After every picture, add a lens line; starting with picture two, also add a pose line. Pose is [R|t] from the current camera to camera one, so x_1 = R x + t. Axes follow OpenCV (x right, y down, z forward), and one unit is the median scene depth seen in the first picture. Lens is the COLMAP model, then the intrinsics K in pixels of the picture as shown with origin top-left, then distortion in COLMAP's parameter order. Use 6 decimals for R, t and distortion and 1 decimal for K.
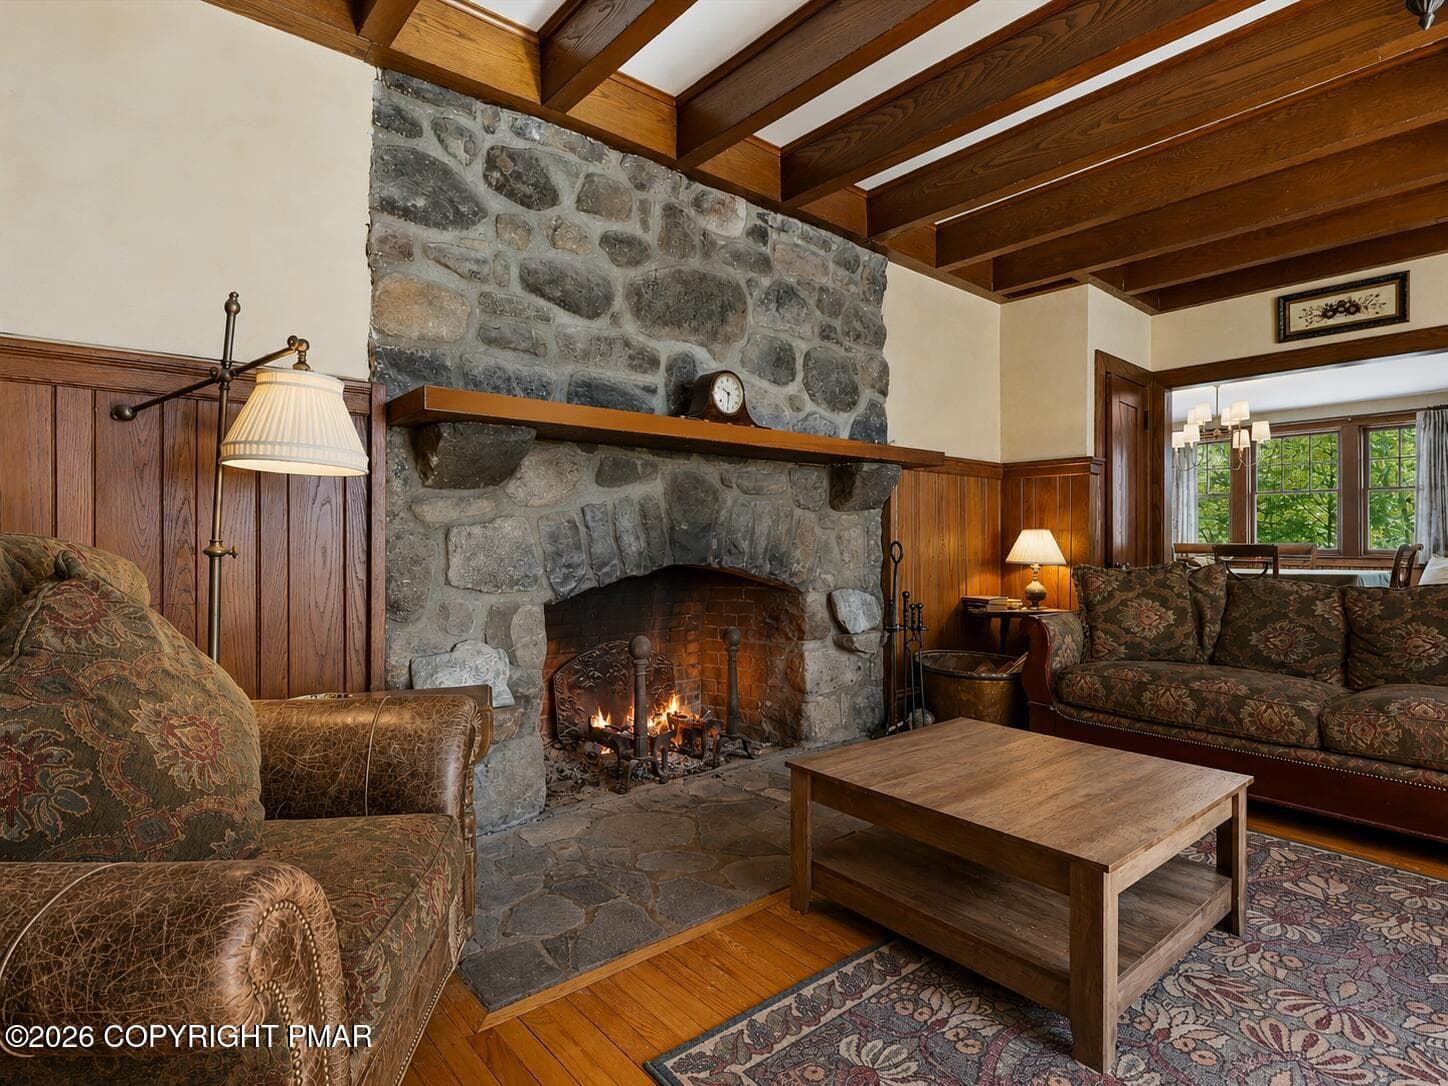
lens RADIAL K [[765.2, 0, 724.0], [0, 765.2, 543.0], [0, 0, 1]] dist [0.012060, 0.001531]
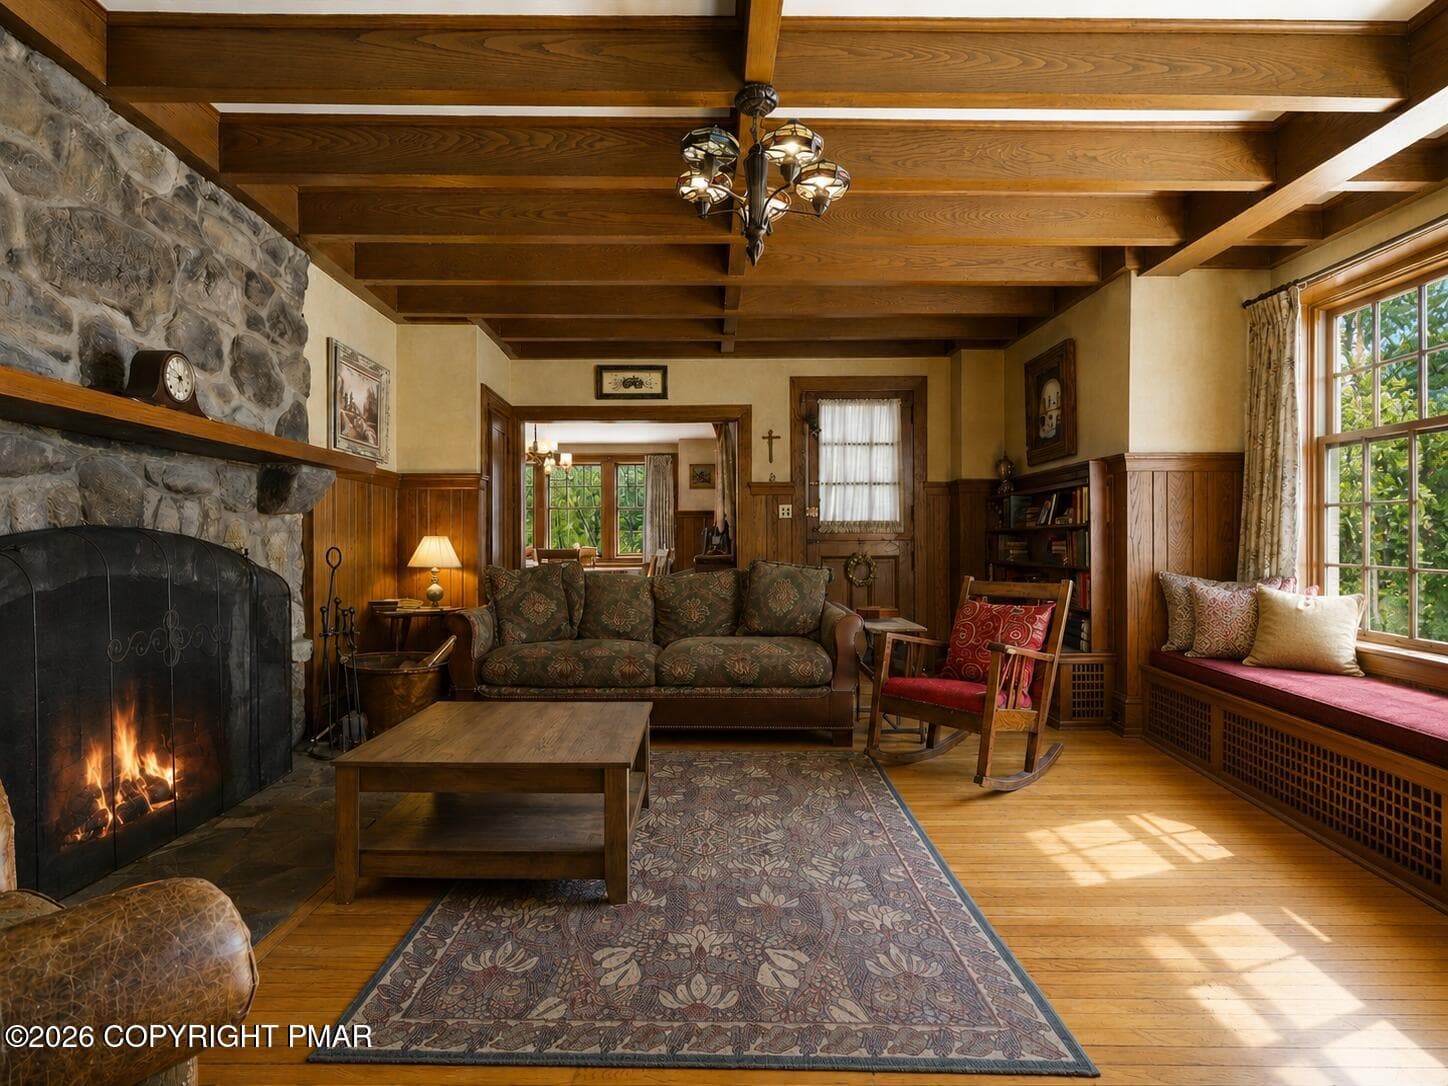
lens RADIAL K [[765.2, 0, 724.0], [0, 765.2, 543.0], [0, 0, 1]] dist [0.012060, 0.001531]
pose [[0.635507, -0.000772, 0.772095, -0.230424], [0.008275, 0.999949, -0.005811, 0.002443], [-0.772051, 0.010082, 0.635481, -0.029125]]
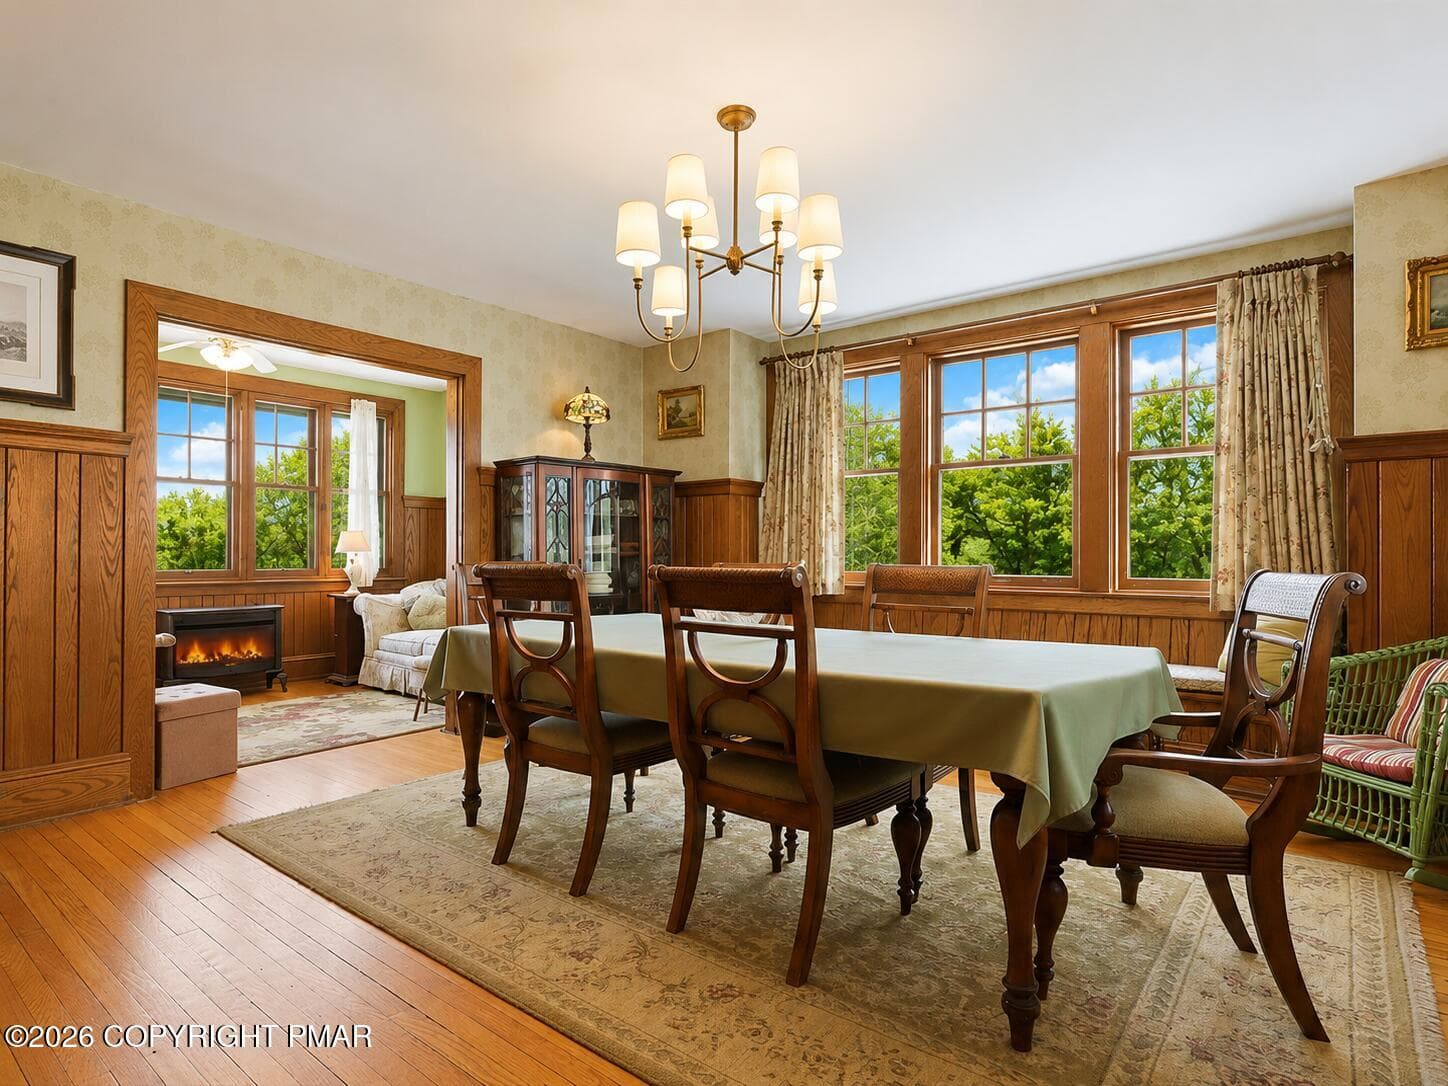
lens RADIAL K [[765.2, 0, 724.0], [0, 765.2, 543.0], [0, 0, 1]] dist [0.012060, 0.001531]
pose [[0.979055, 0.002232, 0.203585, 1.136202], [0.001168, 0.999862, -0.016580, -0.011786], [-0.203594, 0.016470, 0.978917, 1.338076]]
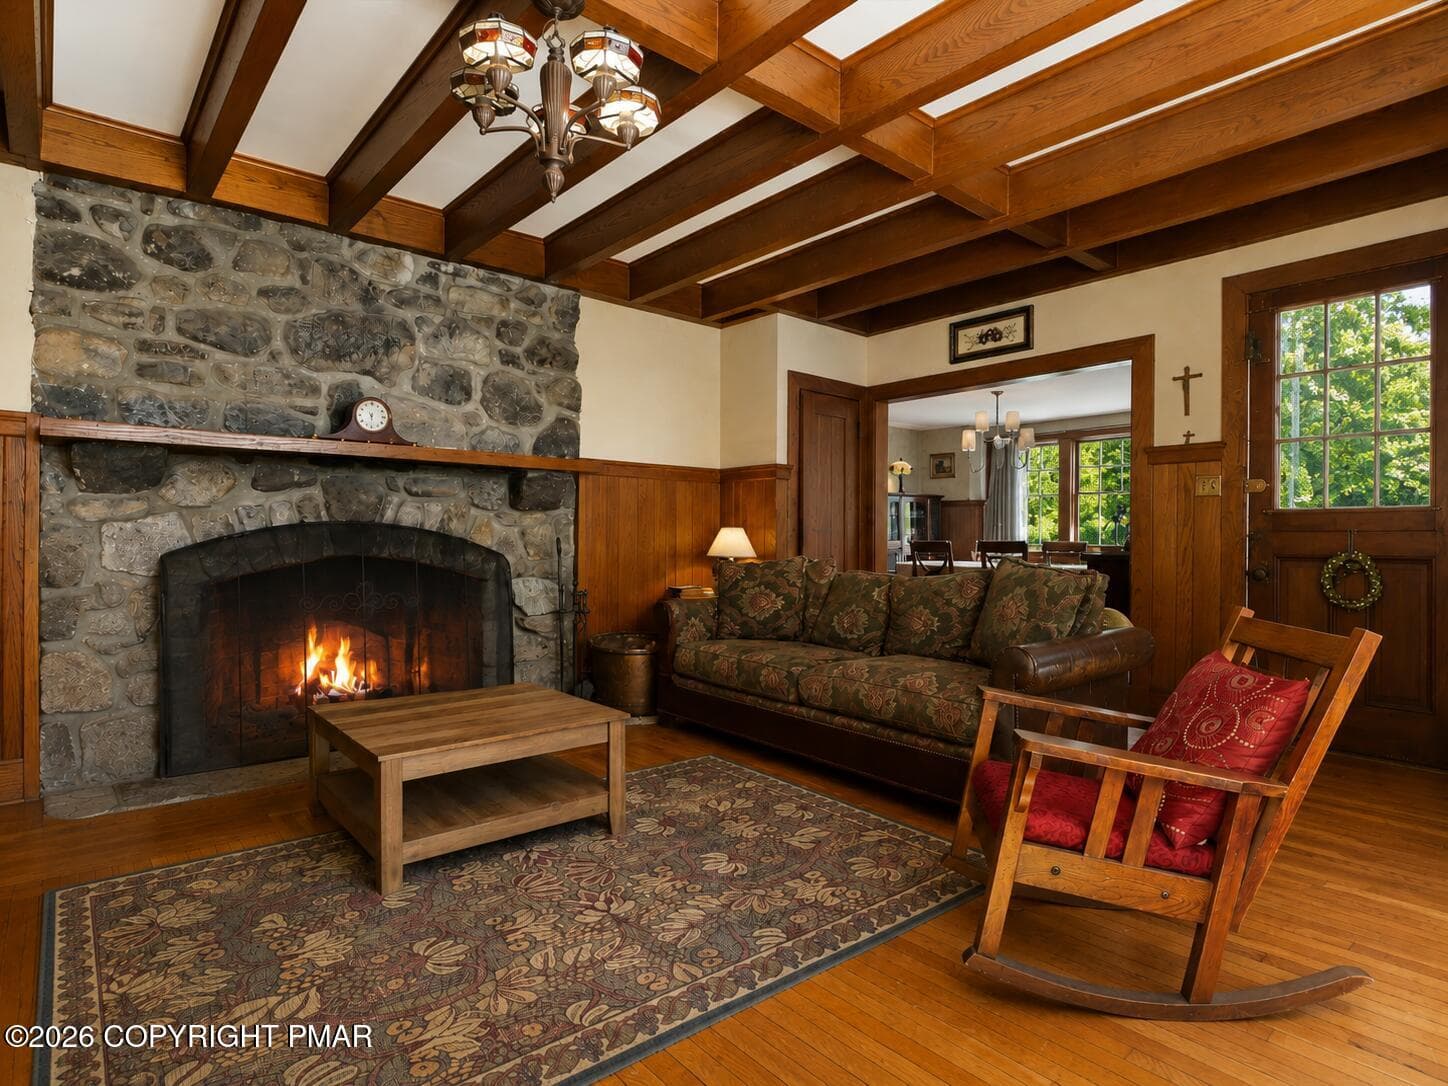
lens RADIAL K [[789.9, 0, 701.5], [0, 789.9, 539.4], [0, 0, 1]] dist [0.000304, 0.001526]
pose [[0.999973, 0.001622, -0.007127, 0.453653], [-0.001653, 0.999989, -0.004381, 0.007584], [0.007120, 0.004393, 0.999965, -0.218396]]
